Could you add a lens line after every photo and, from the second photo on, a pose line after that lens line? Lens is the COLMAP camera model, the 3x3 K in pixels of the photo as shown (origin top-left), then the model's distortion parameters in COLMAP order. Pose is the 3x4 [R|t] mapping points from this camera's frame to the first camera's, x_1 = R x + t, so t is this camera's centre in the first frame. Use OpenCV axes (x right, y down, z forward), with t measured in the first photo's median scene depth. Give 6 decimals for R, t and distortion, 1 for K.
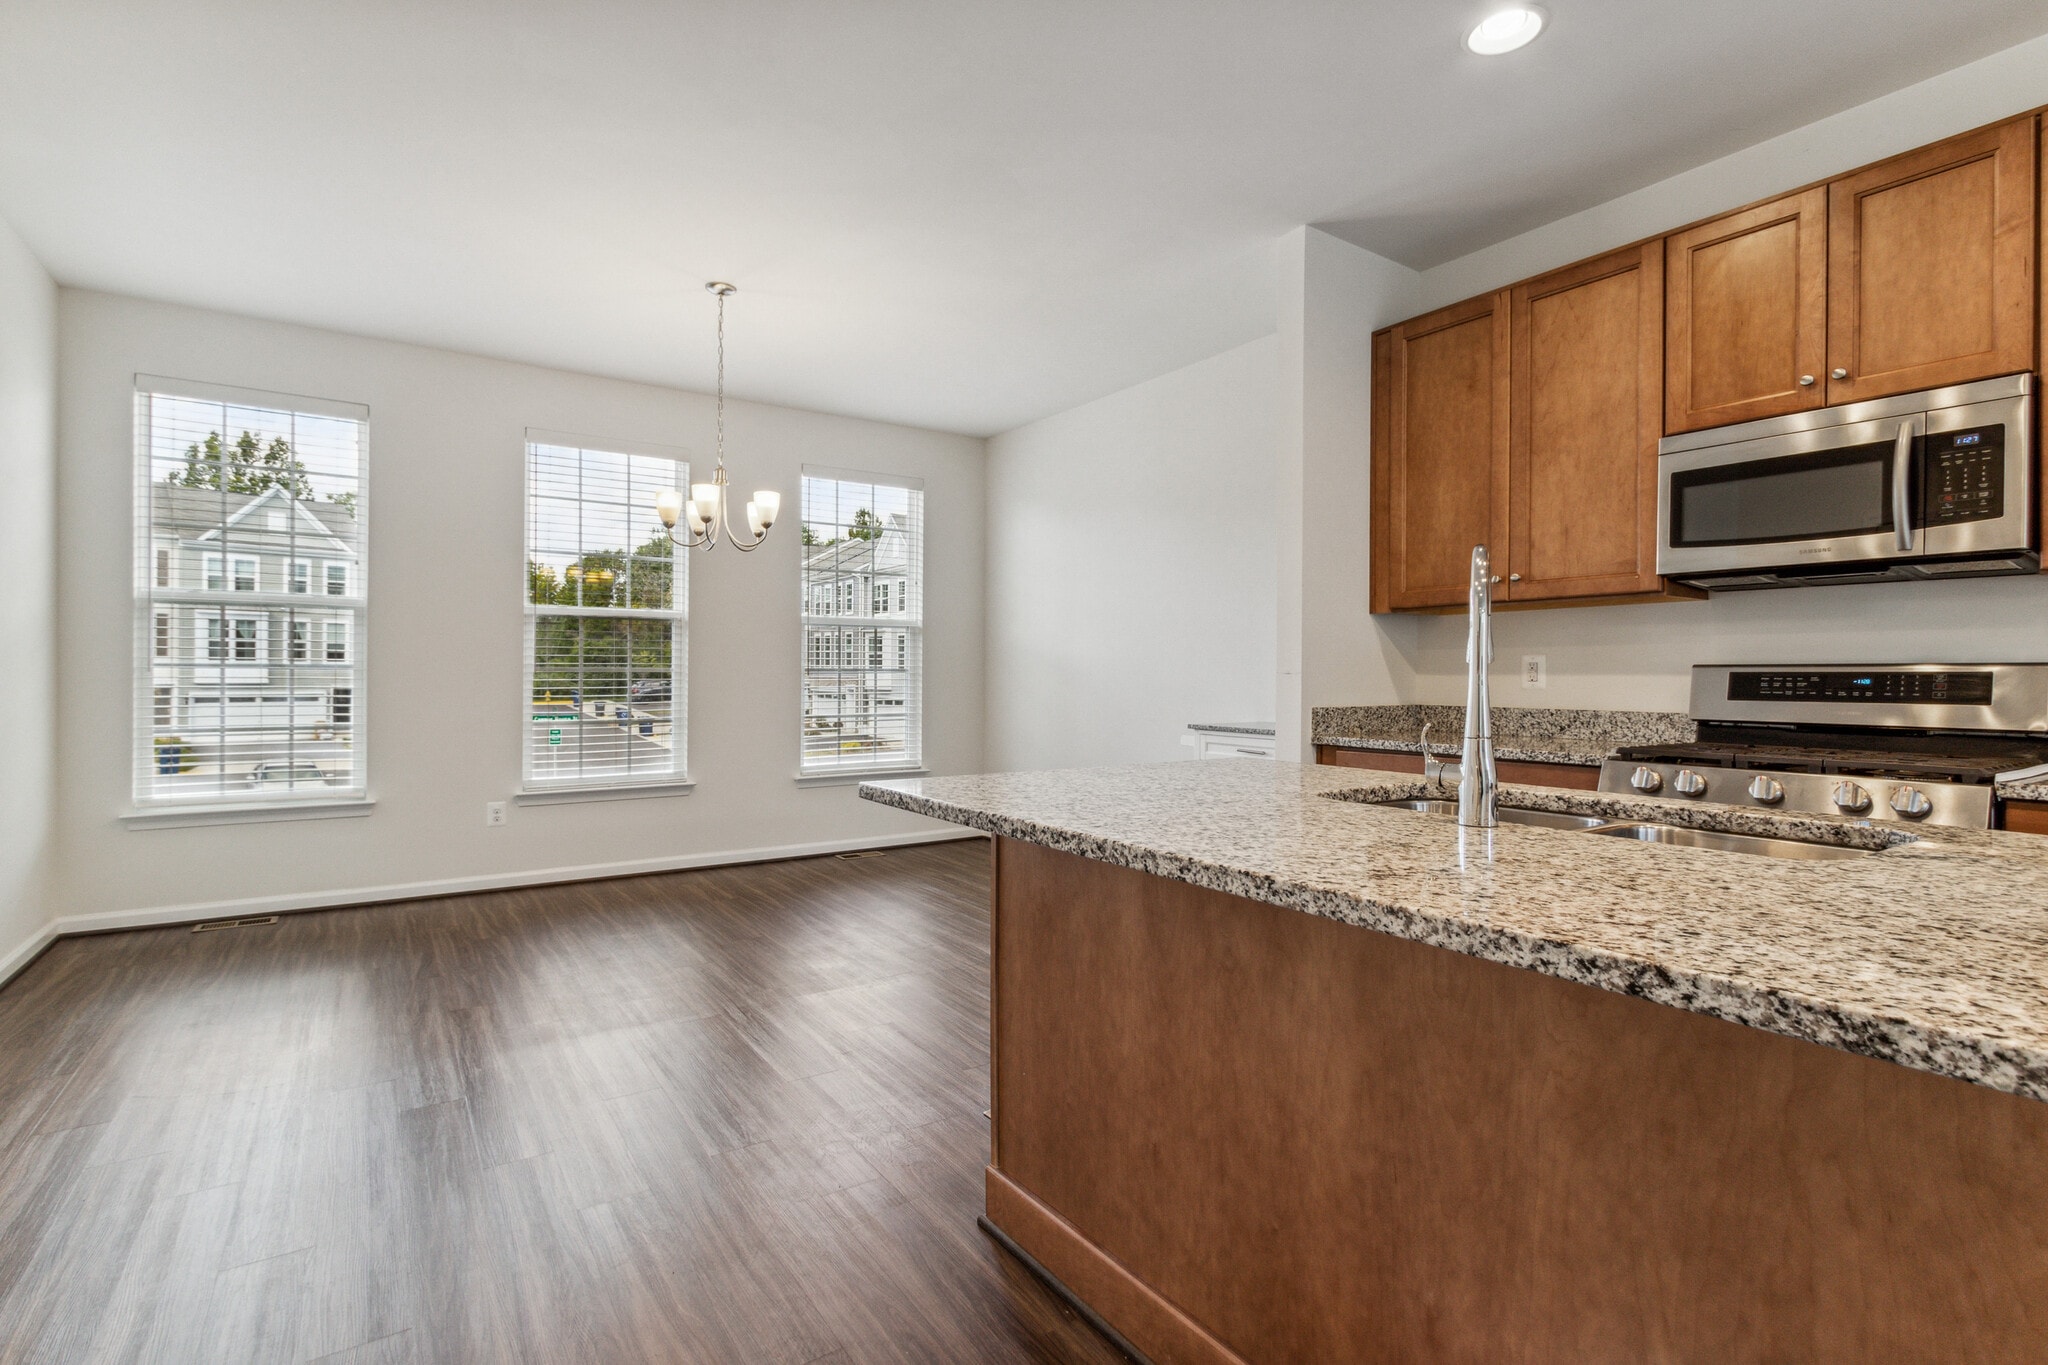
lens RADIAL K [[963.7, 0, 1036.7], [0, 963.7, 676.6], [0, 0, 1]] dist [0.000089, 0.000003]
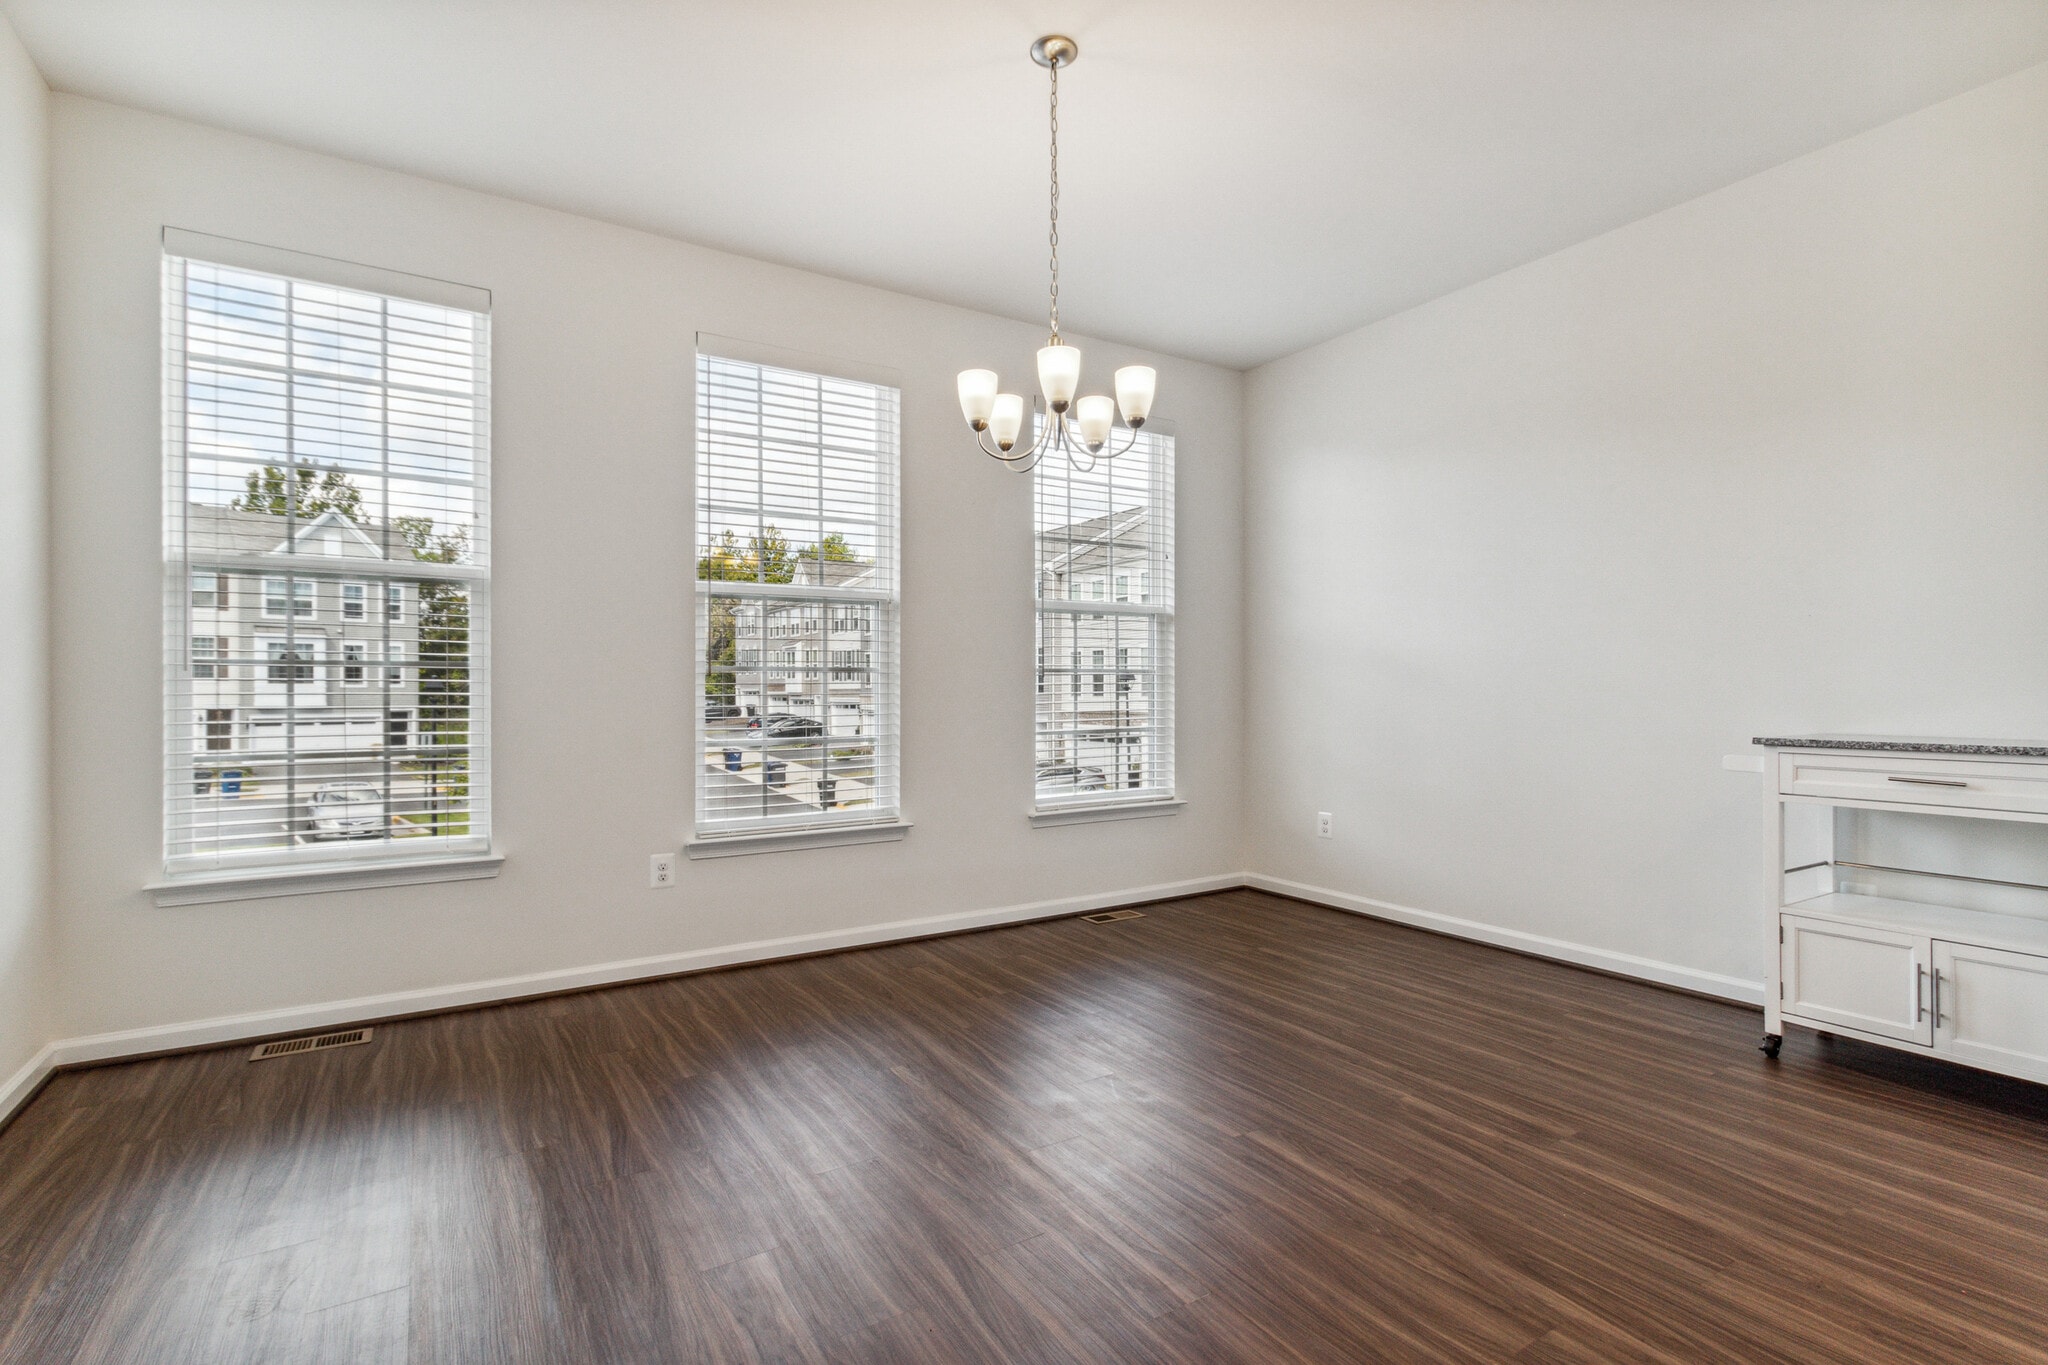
lens RADIAL K [[942.3, 0, 1015.8], [0, 942.3, 692.1], [0, 0, 1]] dist [0.003216, -0.000490]
pose [[0.999111, -0.009251, -0.041130, -0.298241], [0.009127, 0.999953, -0.003200, 0.016201], [0.041157, 0.002822, 0.999149, 0.345608]]
